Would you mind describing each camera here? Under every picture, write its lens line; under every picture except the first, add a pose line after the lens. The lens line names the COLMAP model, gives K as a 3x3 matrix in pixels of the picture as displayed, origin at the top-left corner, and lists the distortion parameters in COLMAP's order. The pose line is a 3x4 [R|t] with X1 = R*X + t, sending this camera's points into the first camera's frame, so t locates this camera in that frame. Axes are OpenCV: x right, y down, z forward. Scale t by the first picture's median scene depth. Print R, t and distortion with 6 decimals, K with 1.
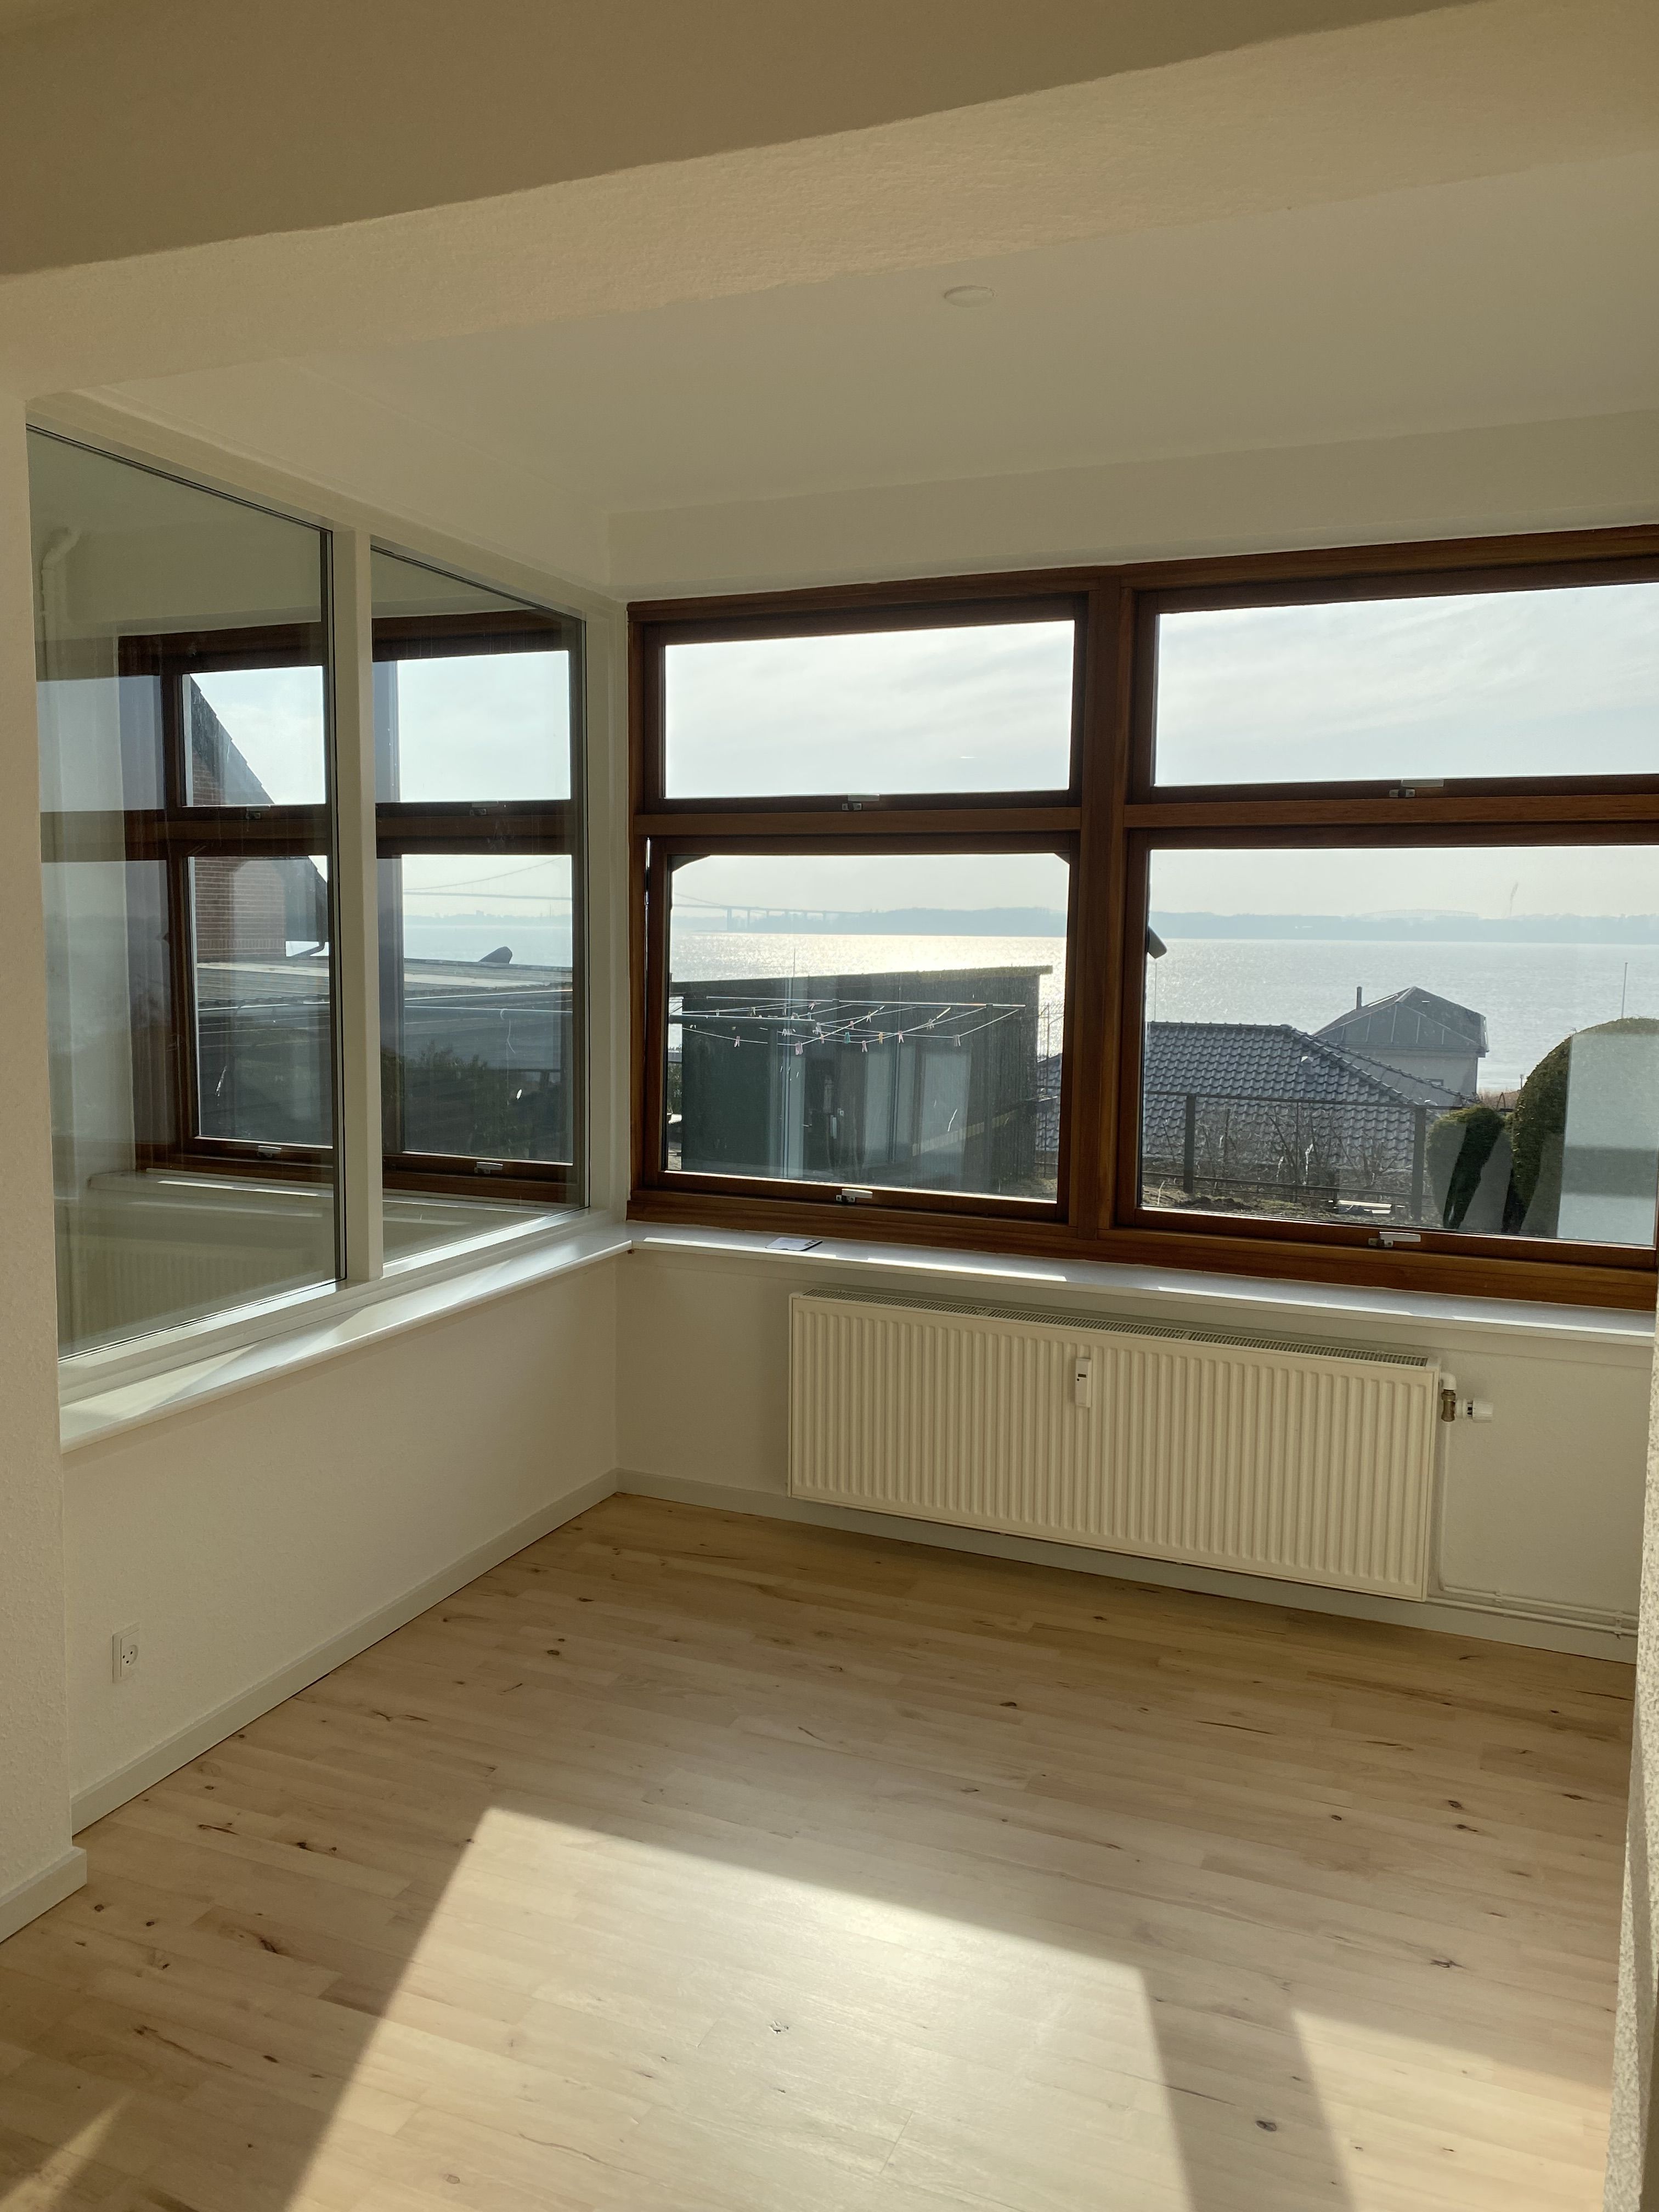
lens RADIAL K [[1671.6, 0, 814.7], [0, 1671.6, 1083.8], [0, 0, 1]] dist [0.022150, -0.040019]
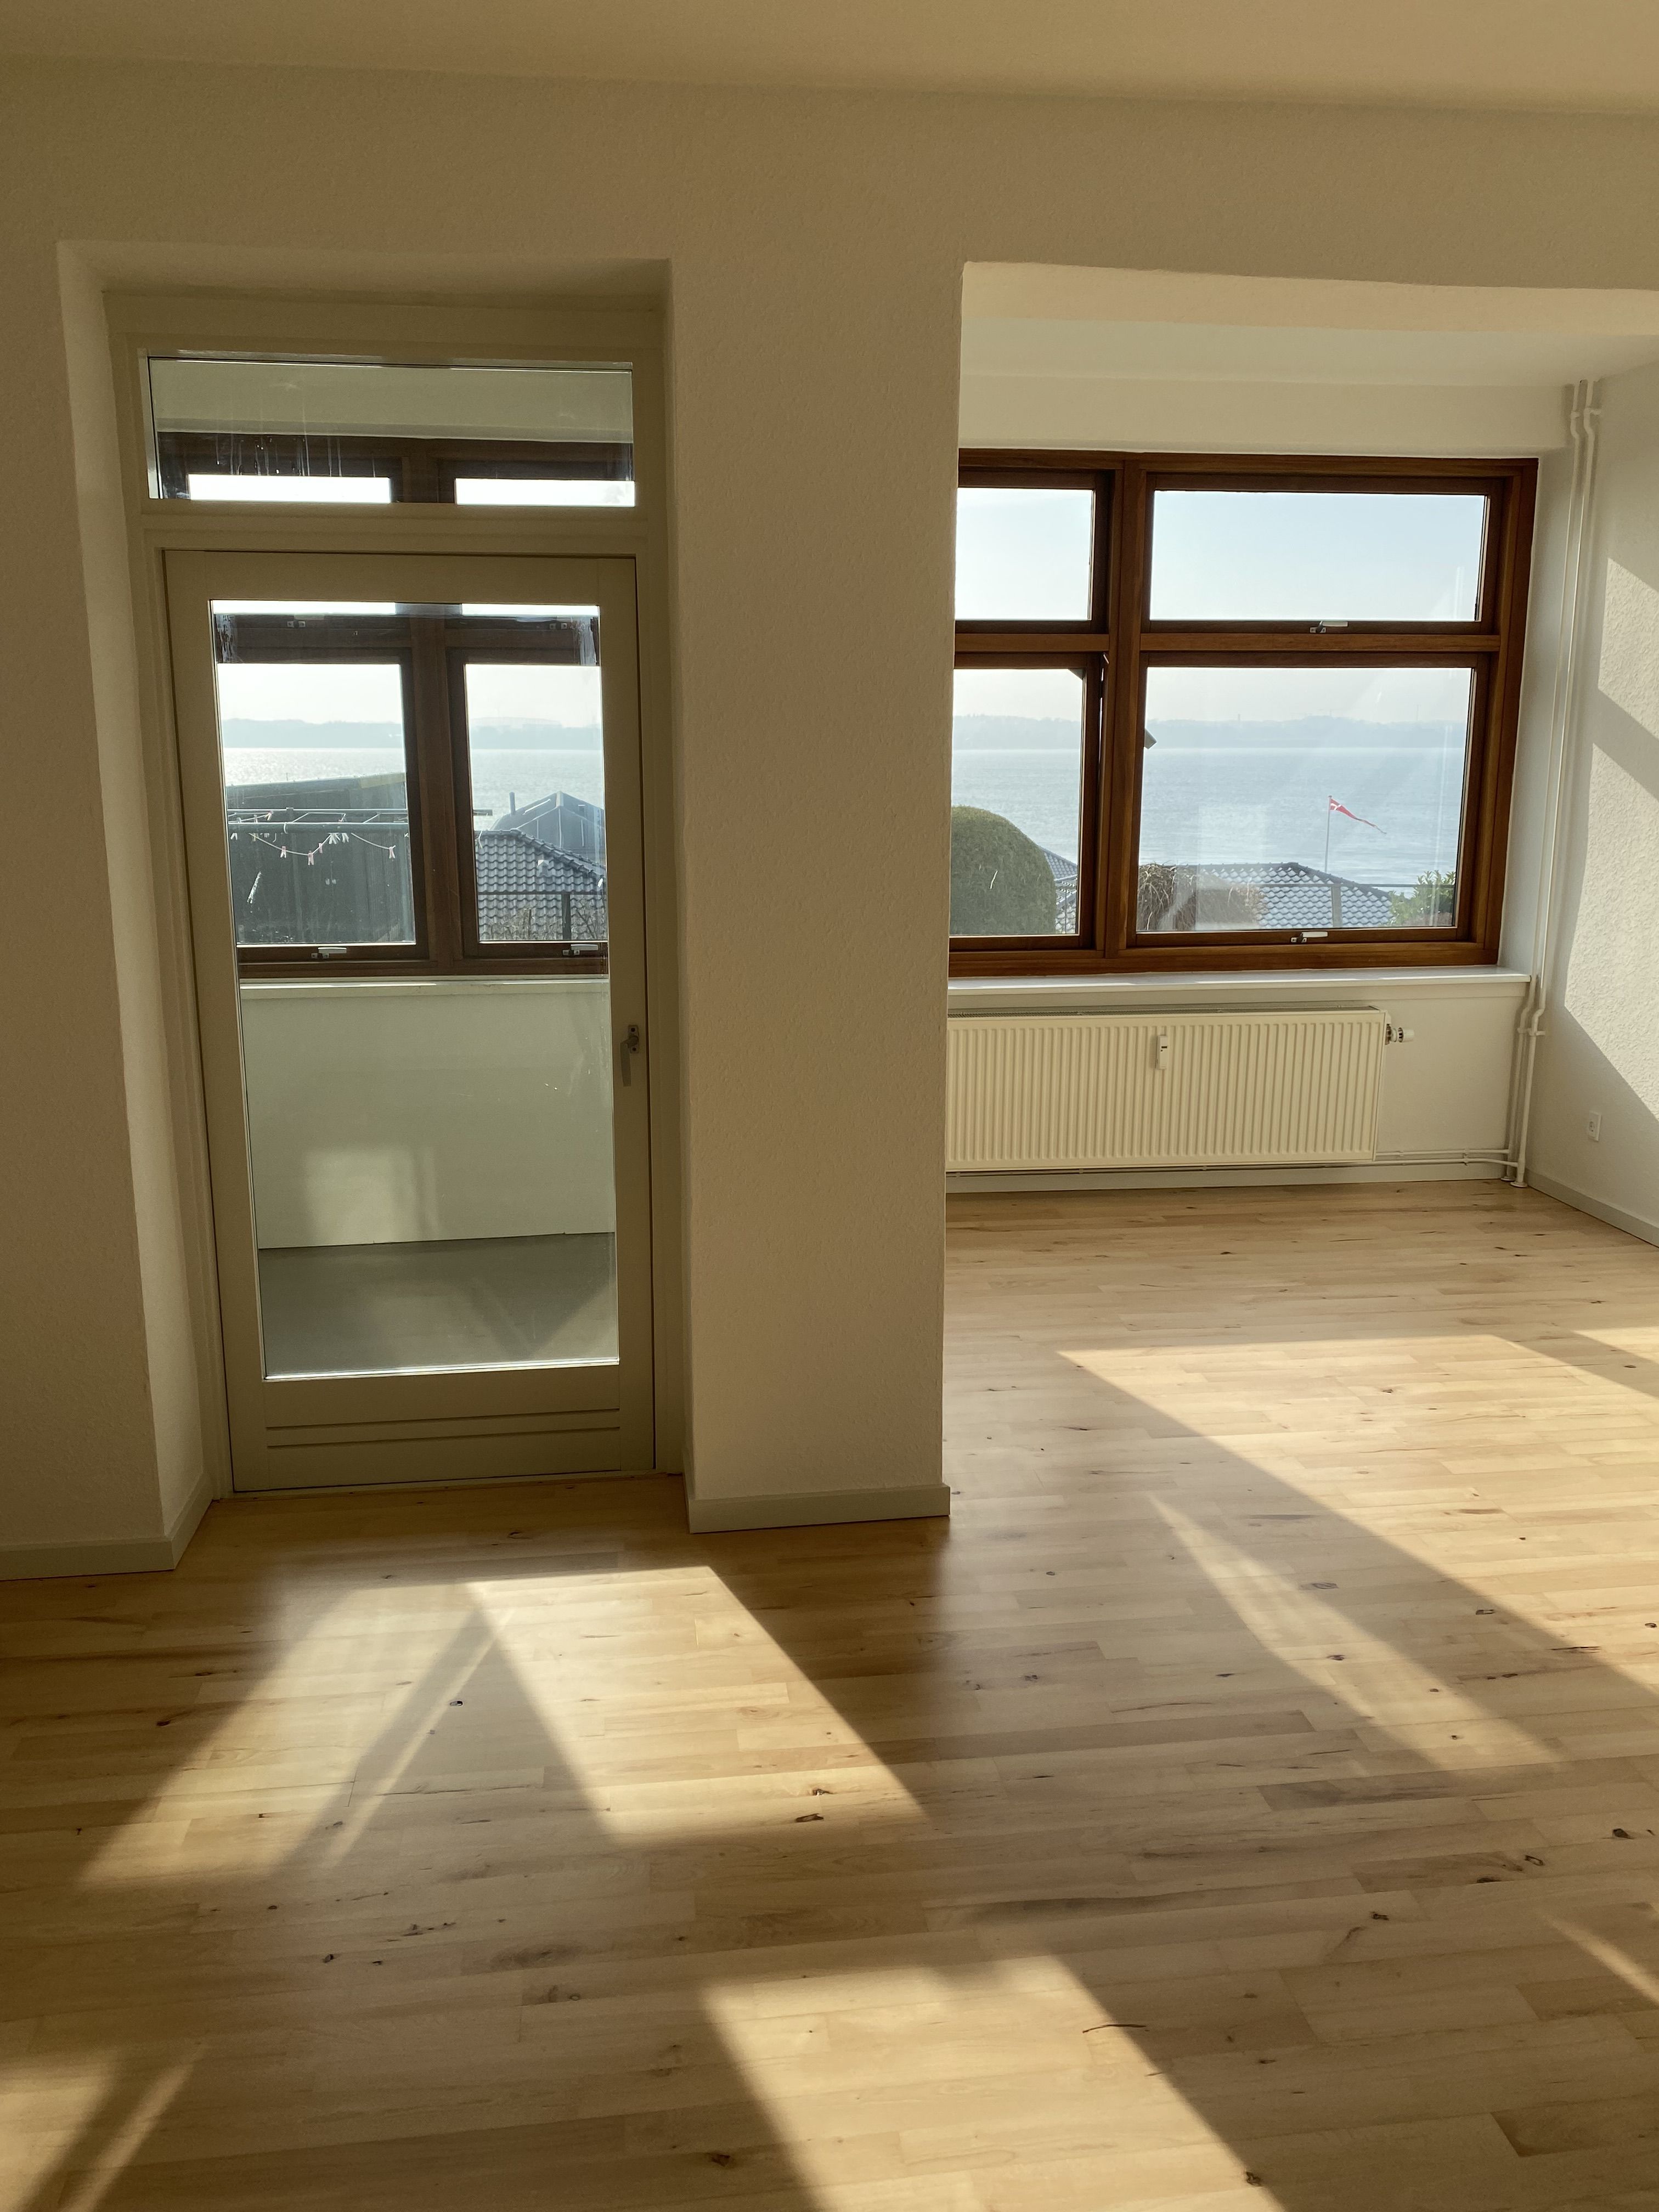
lens RADIAL K [[1671.6, 0, 808.9], [0, 1671.6, 1088.2], [0, 0, 1]] dist [0.022150, -0.040019]
pose [[0.871772, -0.112471, 0.476827, -0.793780], [0.057595, 0.990070, 0.128232, 0.009610], [-0.486515, -0.084326, 0.869593, -0.094224]]
